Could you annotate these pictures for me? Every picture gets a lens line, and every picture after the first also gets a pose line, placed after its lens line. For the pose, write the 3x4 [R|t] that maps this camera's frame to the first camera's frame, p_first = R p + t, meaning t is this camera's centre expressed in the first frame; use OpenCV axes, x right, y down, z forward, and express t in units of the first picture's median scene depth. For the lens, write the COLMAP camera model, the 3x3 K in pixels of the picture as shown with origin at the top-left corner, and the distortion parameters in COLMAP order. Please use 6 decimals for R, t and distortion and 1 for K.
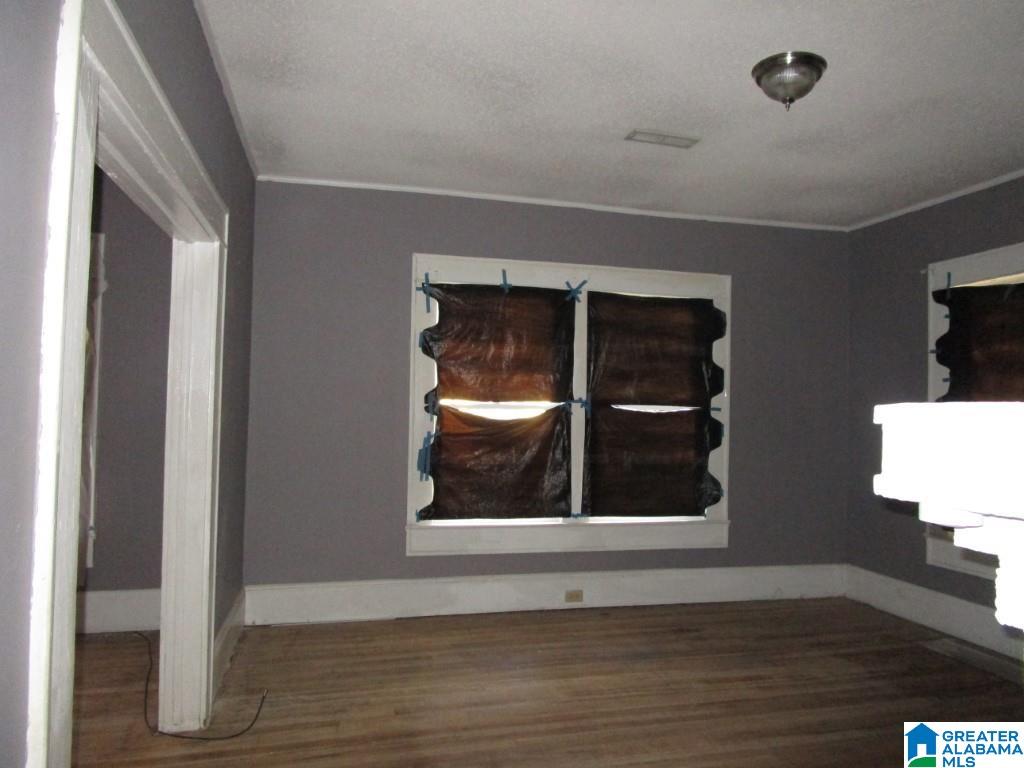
lens RADIAL K [[736.8, 0, 511.6], [0, 736.8, 381.1], [0, 0, 1]] dist [-0.019078, 0.008810]
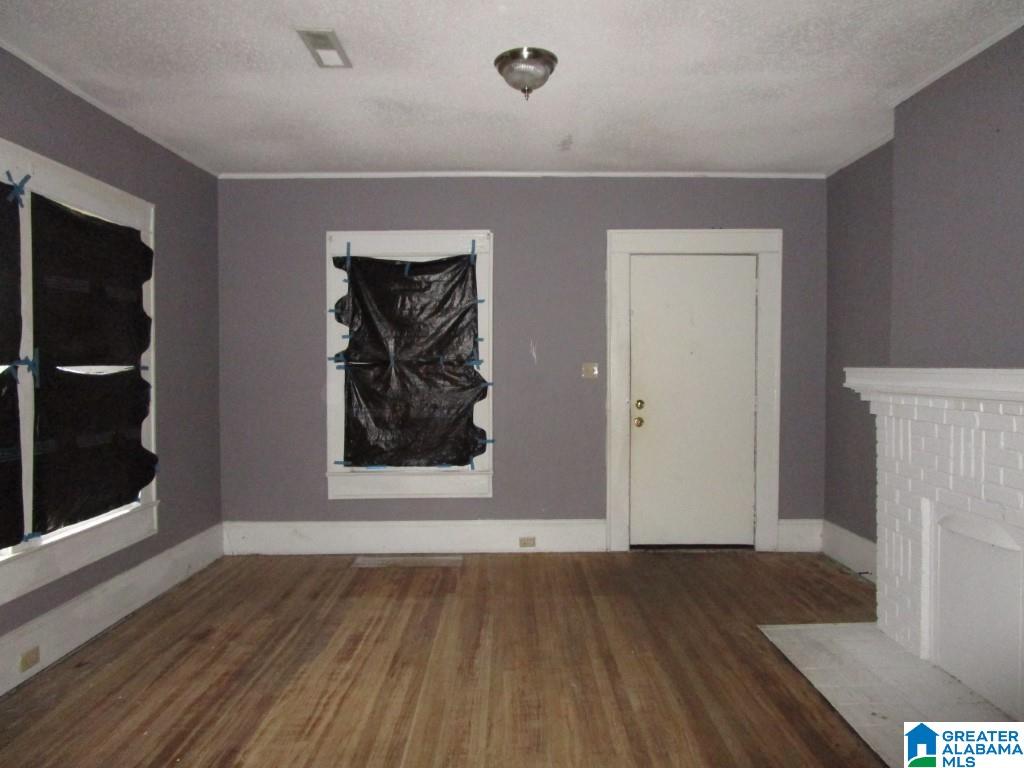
lens RADIAL K [[736.8, 0, 514.2], [0, 736.8, 376.2], [0, 0, 1]] dist [-0.019078, 0.008810]
pose [[0.248115, -0.040572, 0.967881, -0.429089], [-0.019681, 0.998705, 0.046909, 0.001209], [-0.968531, -0.030688, 0.246995, 0.428995]]
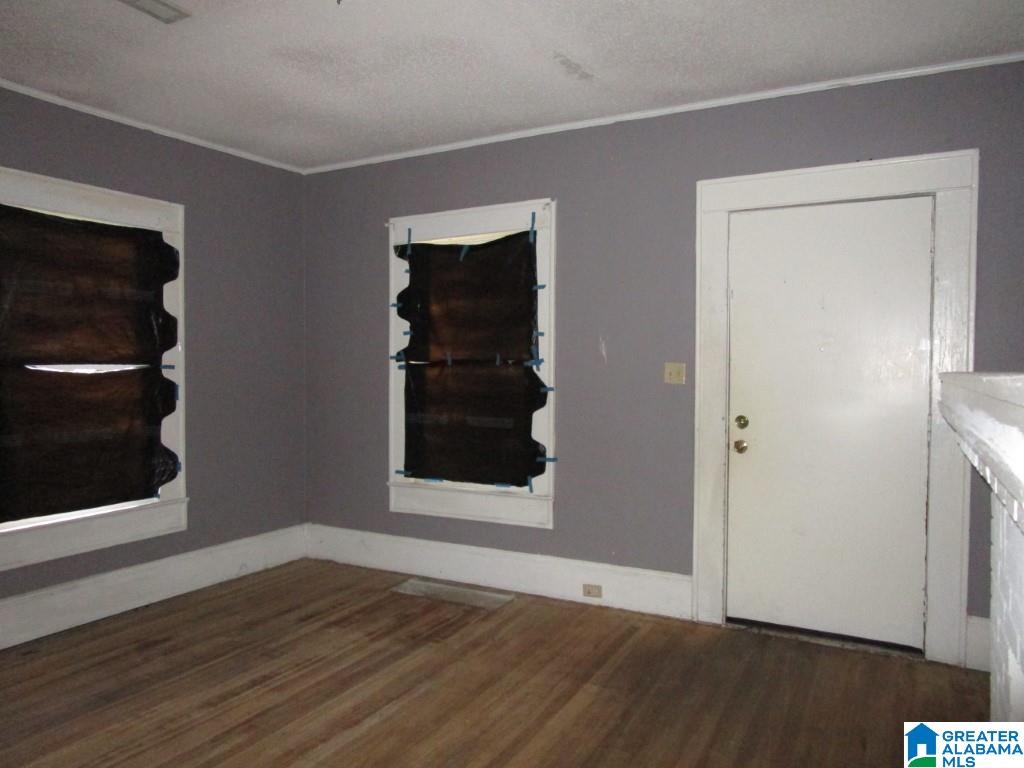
lens RADIAL K [[736.8, 0, 513.4], [0, 736.8, 378.6], [0, 0, 1]] dist [-0.019078, 0.008810]
pose [[0.686717, -0.038645, 0.725897, -0.057375], [-0.006263, 0.998234, 0.059068, 0.000166], [-0.726898, -0.045109, 0.685263, 0.163680]]
